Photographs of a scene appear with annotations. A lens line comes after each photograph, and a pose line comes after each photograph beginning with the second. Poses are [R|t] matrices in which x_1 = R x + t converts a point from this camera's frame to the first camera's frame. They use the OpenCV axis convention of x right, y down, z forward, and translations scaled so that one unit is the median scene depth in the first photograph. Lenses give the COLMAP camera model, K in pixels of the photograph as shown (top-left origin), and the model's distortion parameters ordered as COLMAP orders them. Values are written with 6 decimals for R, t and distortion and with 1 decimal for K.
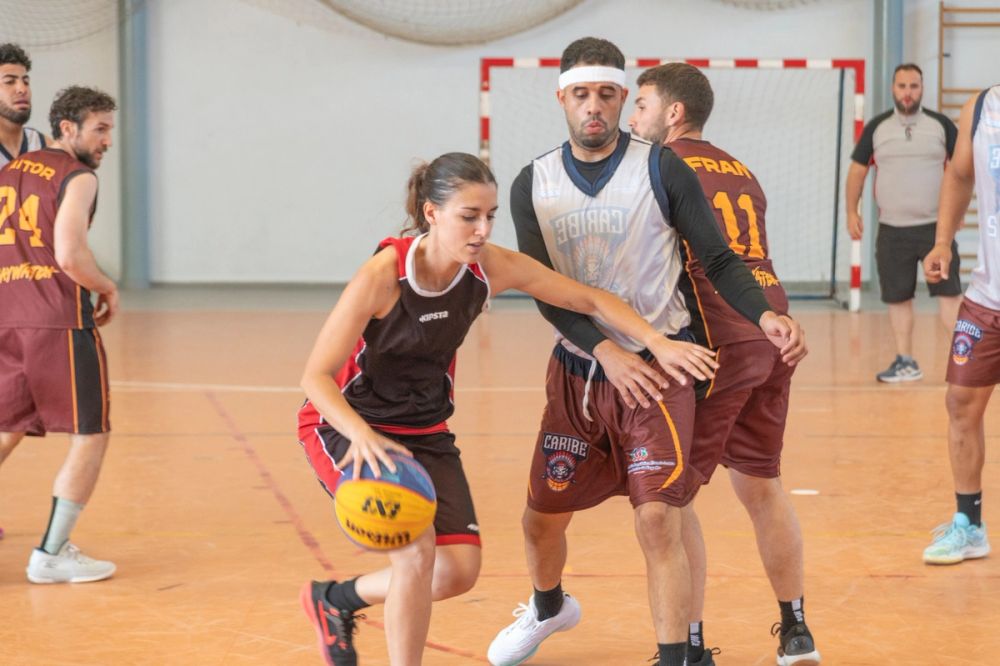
lens RADIAL K [[2407.8, 0, 503.2], [0, 2407.8, 329.3], [0, 0, 1]] dist [-0.003450, 0.000000]
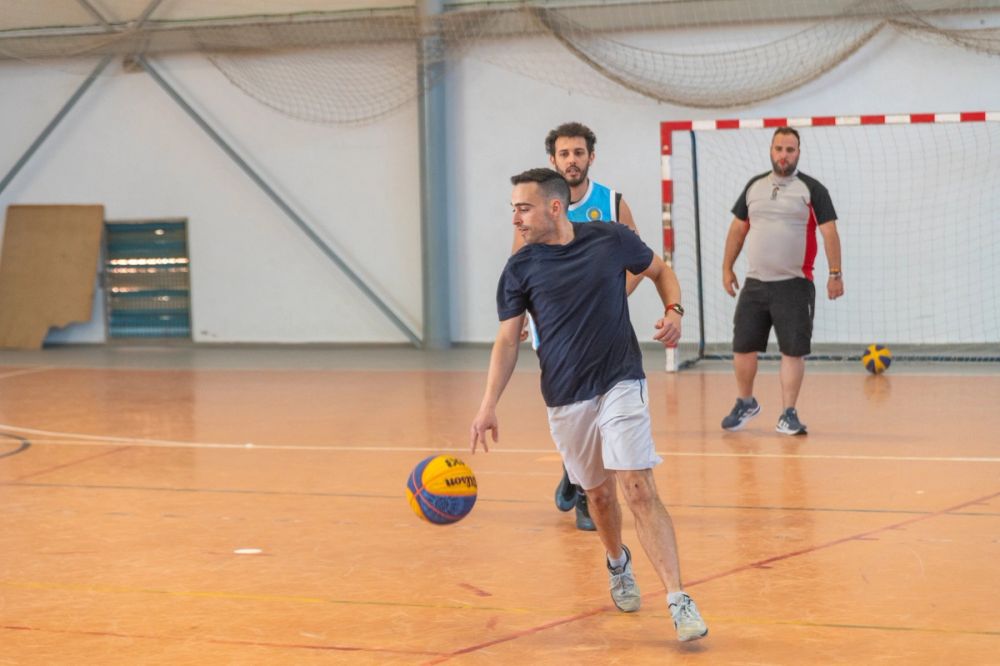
lens RADIAL K [[2407.8, 0, 497.9], [0, 2407.8, 327.9], [0, 0, 1]] dist [-0.003450, 0.000000]
pose [[0.936144, -0.004438, -0.351588, 0.292453], [-0.003592, 0.999747, -0.022184, -0.003154], [0.351597, 0.022031, 0.935892, 0.026851]]
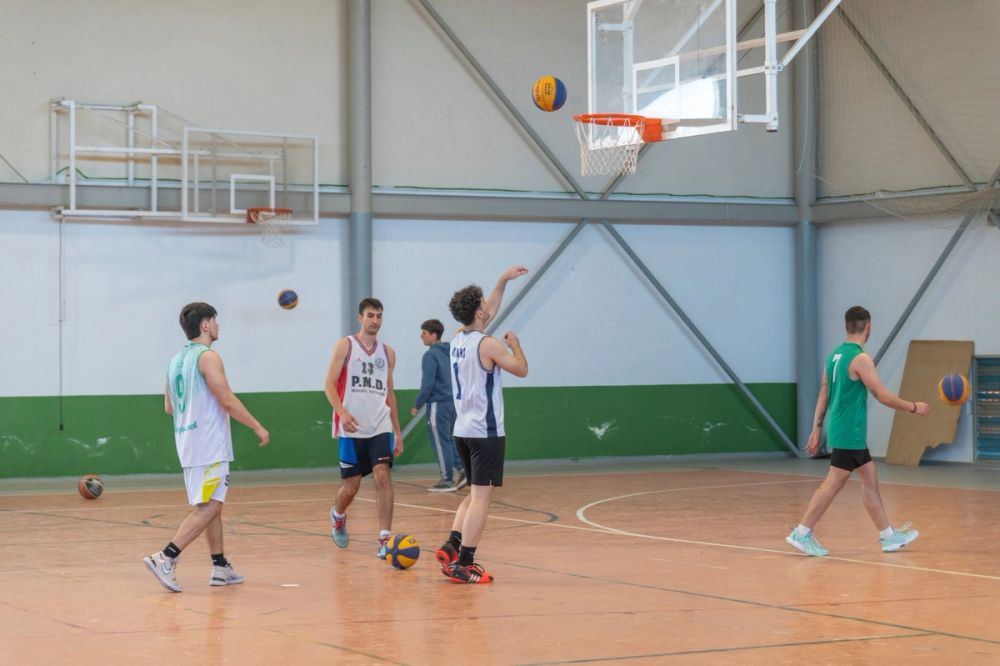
lens RADIAL K [[2407.8, 0, 526.7], [0, 2407.8, 349.4], [0, 0, 1]] dist [-0.003450, 0.000000]
pose [[0.528466, -0.004725, -0.848941, 0.765007], [-0.060689, 0.997216, -0.043330, -0.012469], [0.846782, 0.074419, 0.526708, 0.159398]]
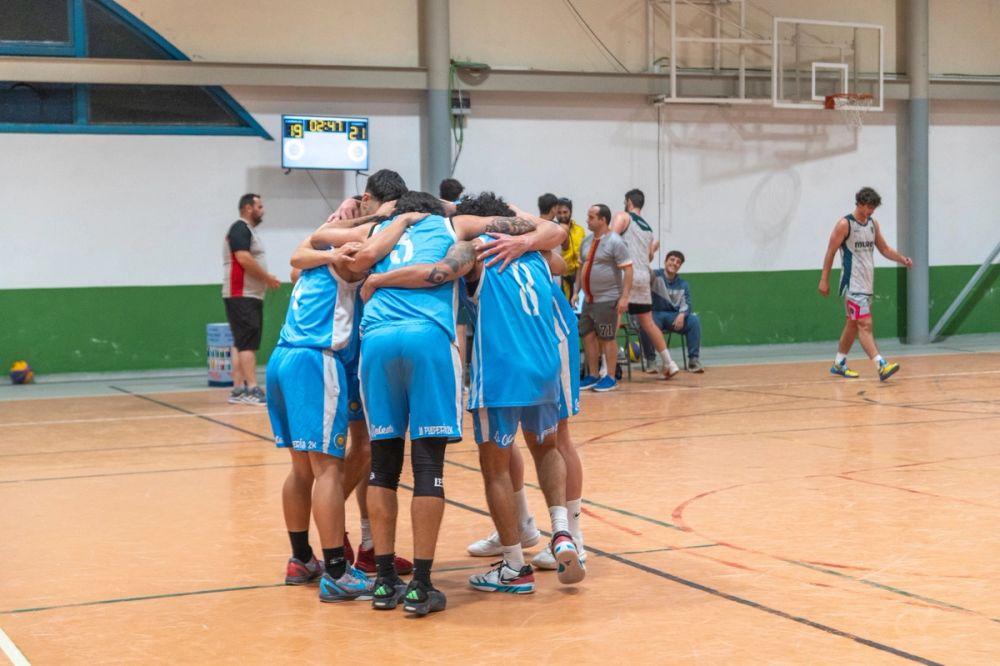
lens RADIAL K [[1863.3, 0, 504.5], [0, 1863.3, 338.1], [0, 0, 1]] dist [-0.005526, 0.000000]
pose [[0.442018, 0.041347, -0.896053, 0.427806], [-0.055969, 0.998262, 0.018453, -0.005525], [0.895258, 0.041995, 0.443564, 0.070520]]
